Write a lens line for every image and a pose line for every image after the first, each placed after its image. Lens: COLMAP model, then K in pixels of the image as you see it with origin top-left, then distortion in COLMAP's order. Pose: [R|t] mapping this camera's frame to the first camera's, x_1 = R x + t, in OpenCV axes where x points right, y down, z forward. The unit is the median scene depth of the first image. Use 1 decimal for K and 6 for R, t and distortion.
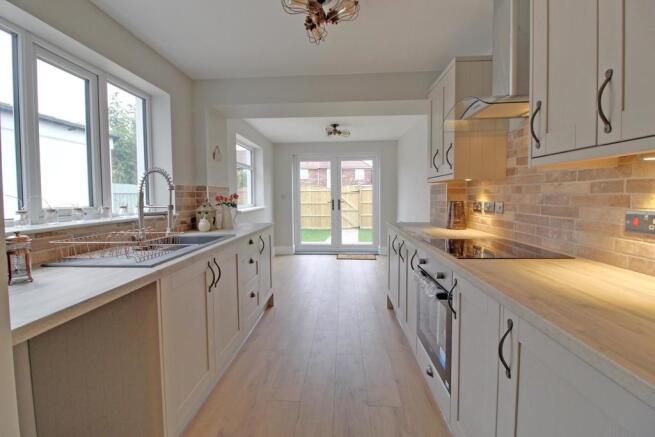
lens RADIAL K [[301.8, 0, 325.8], [0, 301.8, 210.7], [0, 0, 1]] dist [0.001805, -0.014561]
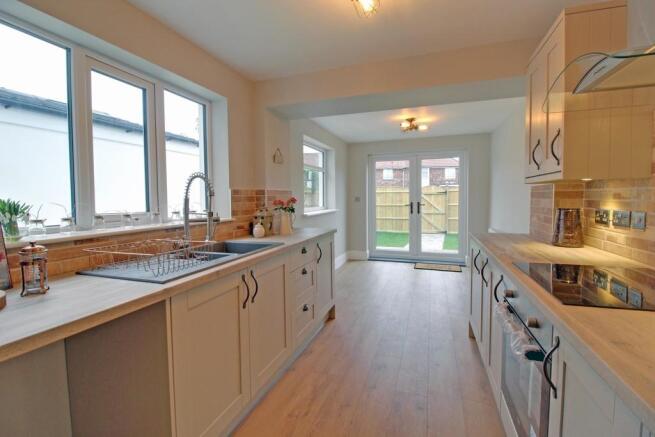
lens RADIAL K [[301.8, 0, 325.8], [0, 301.8, 210.7], [0, 0, 1]] dist [0.001805, -0.014561]
pose [[0.960233, 0.012106, -0.278938, 0.076572], [-0.012603, 0.999921, 0.000013, -0.020601], [0.278916, 0.003503, 0.960309, 0.145603]]
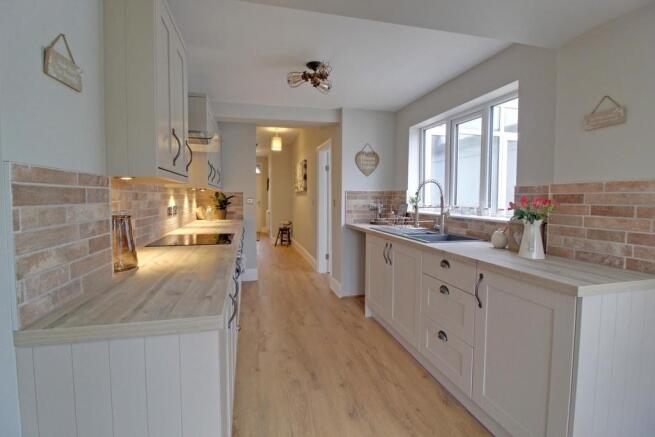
lens RADIAL K [[294.5, 0, 317.5], [0, 294.5, 210.2], [0, 0, 1]] dist [0.000555, -0.013495]
pose [[-0.961195, 0.019239, -0.275198, 0.264416], [-0.007137, 0.995497, 0.094523, -0.099352], [0.275777, 0.092819, -0.956730, 1.735782]]
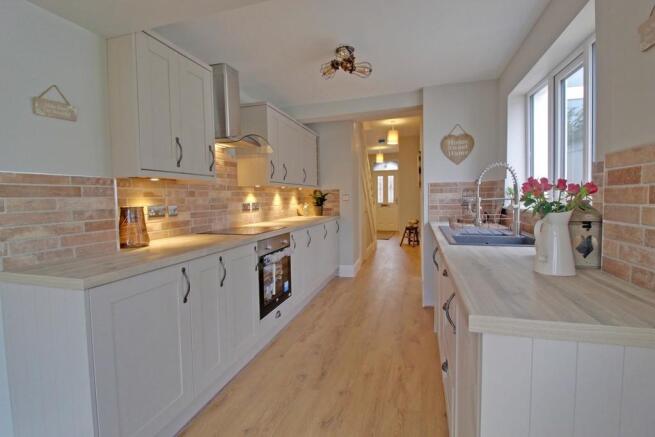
lens RADIAL K [[301.8, 0, 325.8], [0, 301.8, 210.7], [0, 0, 1]] dist [0.001805, -0.014561]
pose [[-0.970465, 0.019487, 0.240454, -0.183774], [0.042113, 0.995112, 0.089319, -0.072657], [-0.237538, 0.096807, -0.966542, 1.728114]]
